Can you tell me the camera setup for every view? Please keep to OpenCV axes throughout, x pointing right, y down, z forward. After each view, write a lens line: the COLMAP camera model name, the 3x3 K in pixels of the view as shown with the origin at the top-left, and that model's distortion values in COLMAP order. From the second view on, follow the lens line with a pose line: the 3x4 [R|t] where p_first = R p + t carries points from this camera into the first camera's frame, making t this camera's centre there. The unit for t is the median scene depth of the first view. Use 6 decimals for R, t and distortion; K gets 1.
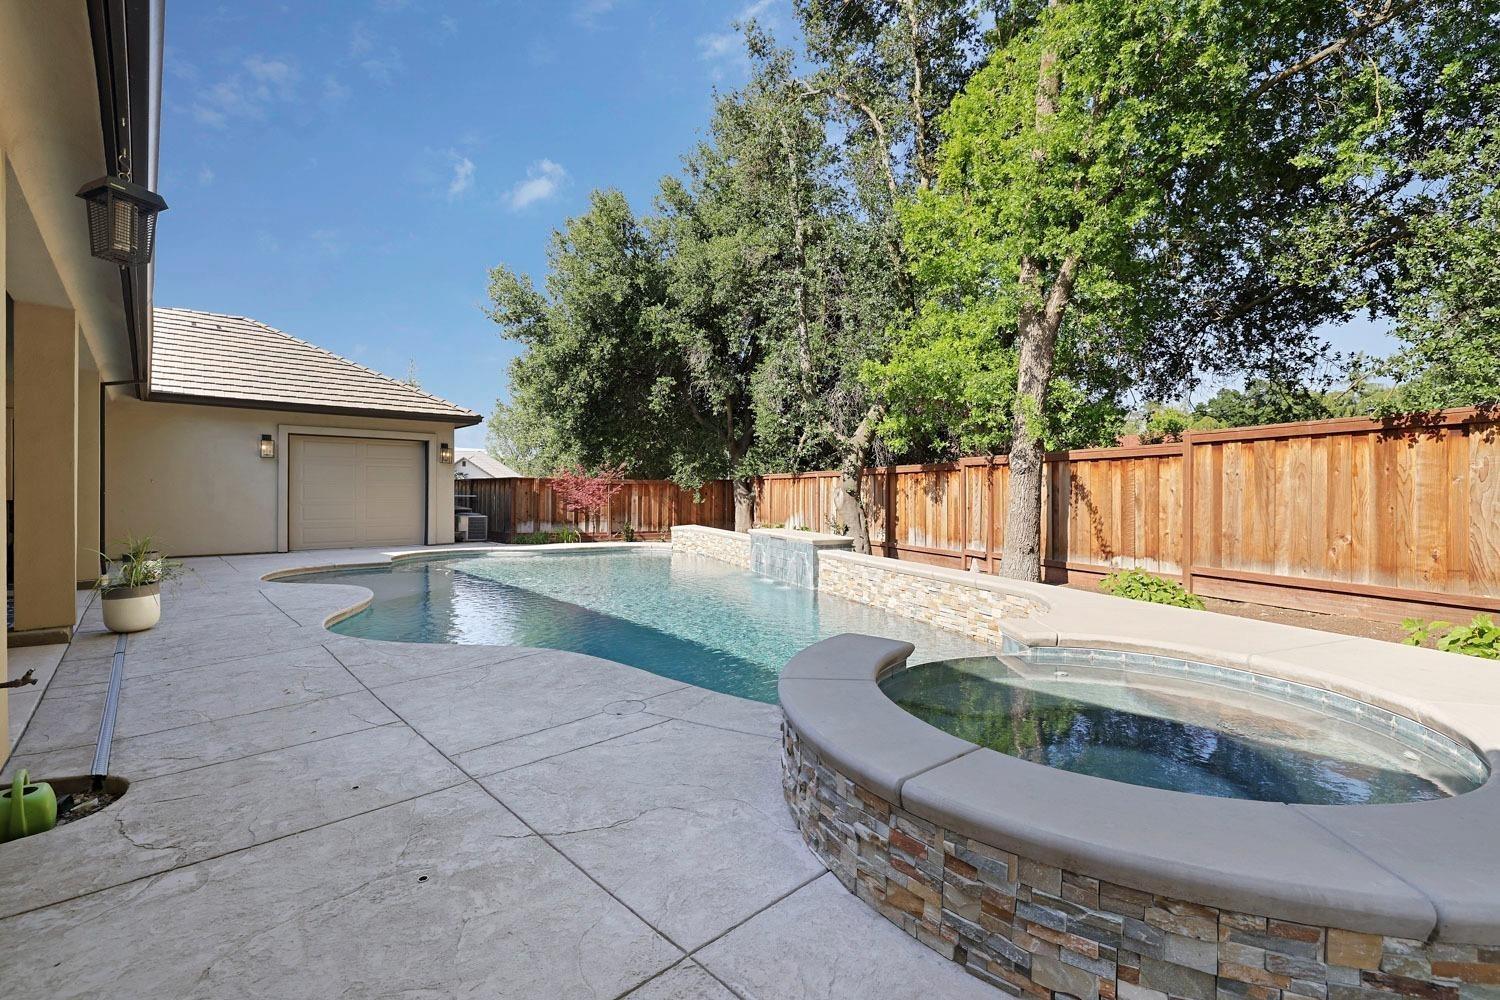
lens RADIAL K [[645.1, 0, 739.1], [0, 645.1, 494.3], [0, 0, 1]] dist [-0.045497, 0.014973]
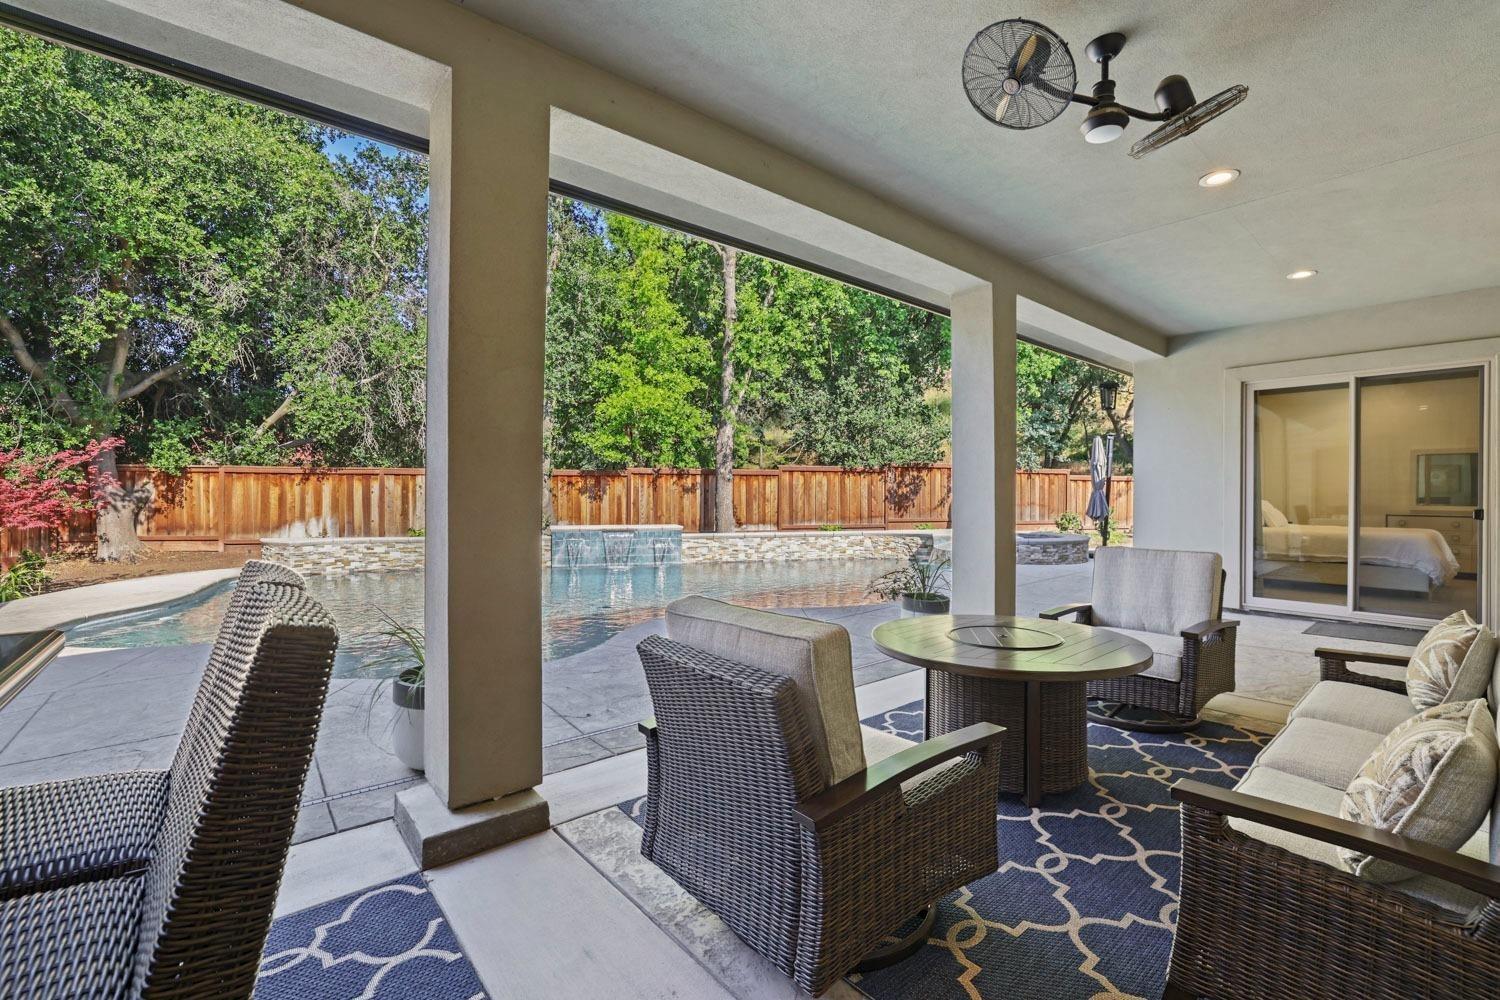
lens RADIAL K [[645.1, 0, 739.1], [0, 645.1, 494.3], [0, 0, 1]] dist [-0.045497, 0.014973]
pose [[0.062459, -0.003162, 0.998042, -0.739910], [0.000463, 0.999995, 0.003139, -0.002158], [-0.998047, 0.000266, 0.062461, 0.468493]]
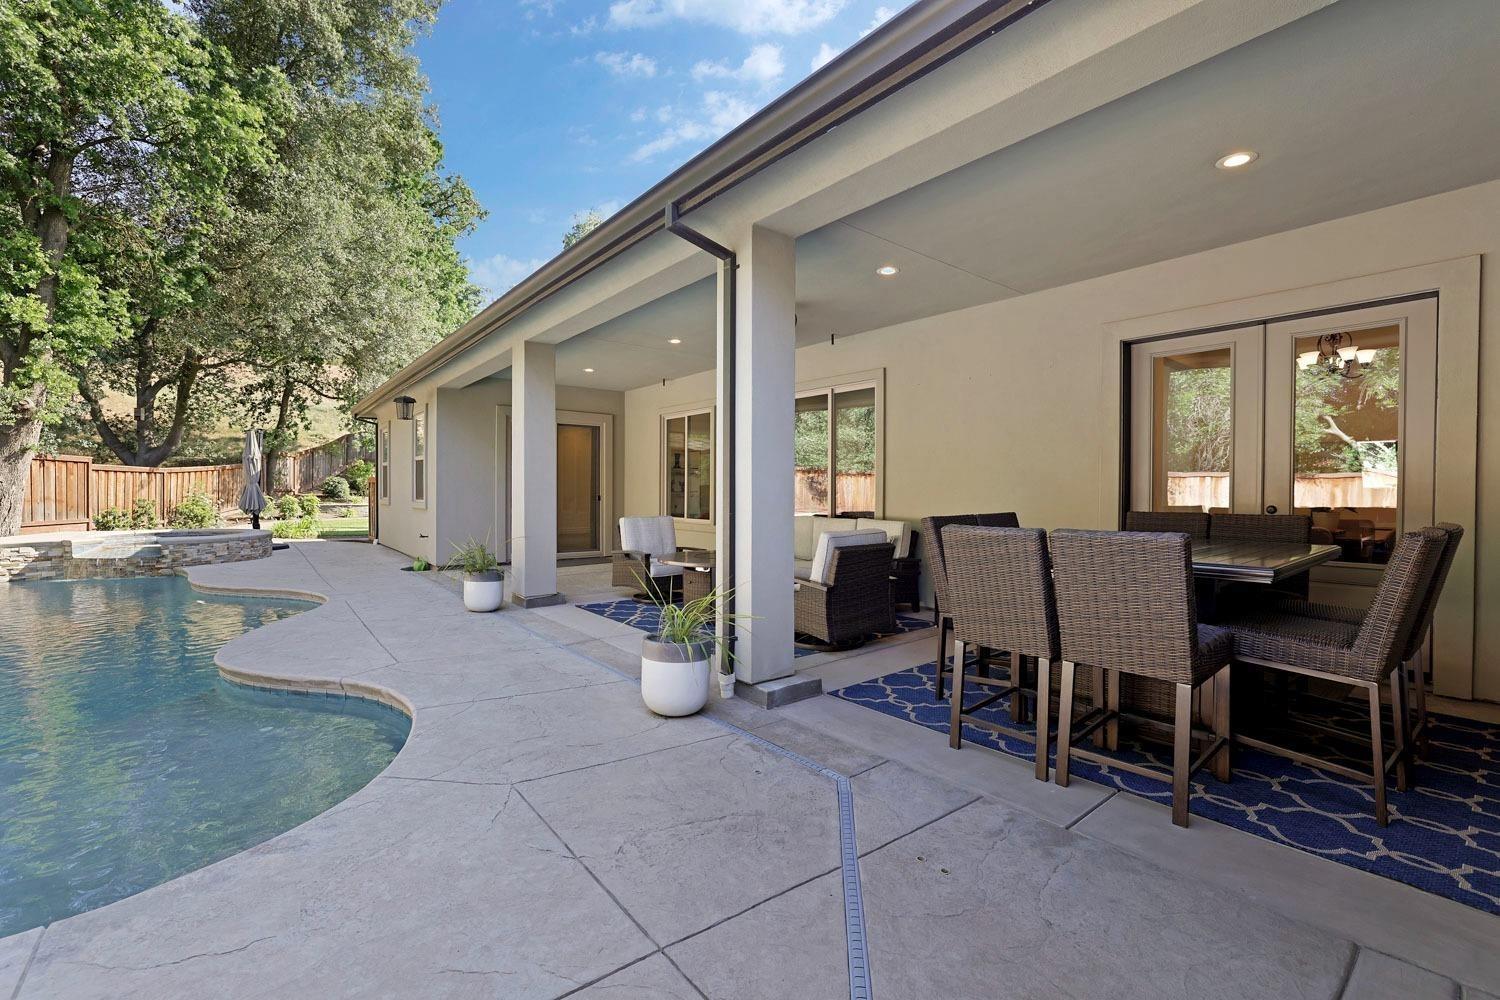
lens RADIAL K [[645.1, 0, 739.1], [0, 645.1, 494.3], [0, 0, 1]] dist [-0.045497, 0.014973]
pose [[-0.996426, -0.005759, 0.084273, -0.588556], [-0.004899, 0.999934, 0.010411, -0.001877], [-0.084327, 0.009961, -0.996388, 0.818773]]
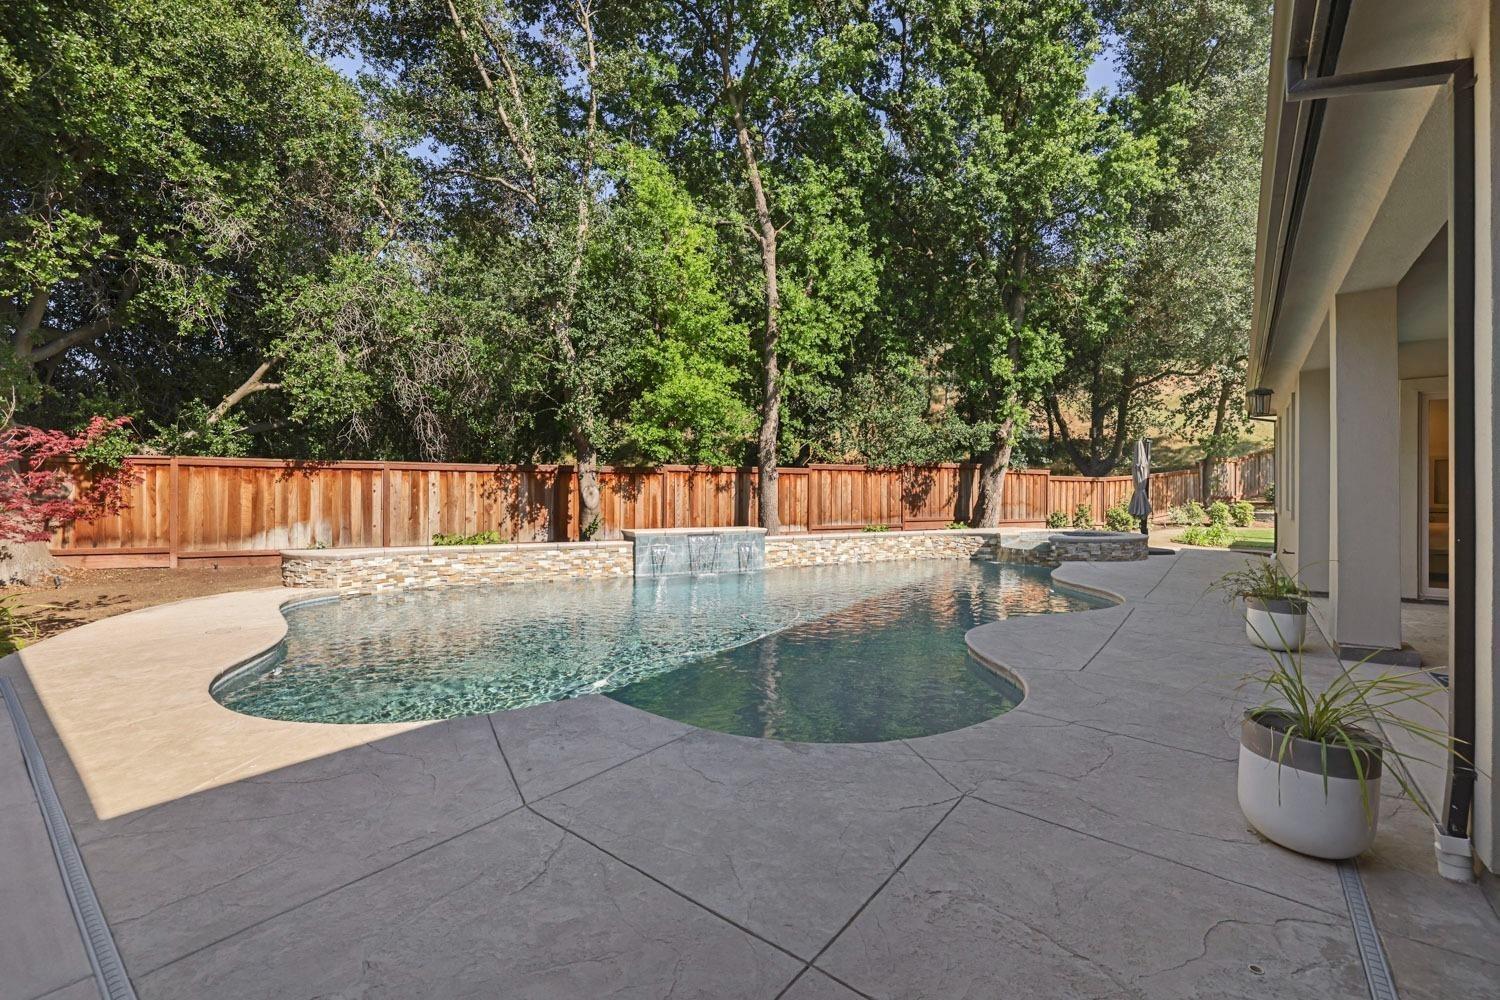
lens RADIAL K [[650.4, 0, 741.0], [0, 650.4, 492.4], [0, 0, 1]] dist [-0.052276, 0.015577]
pose [[-0.154322, -0.001153, 0.988020, -0.674472], [-0.000669, 0.999999, 0.001063, -0.001990], [-0.988020, -0.000497, -0.154322, 0.736171]]
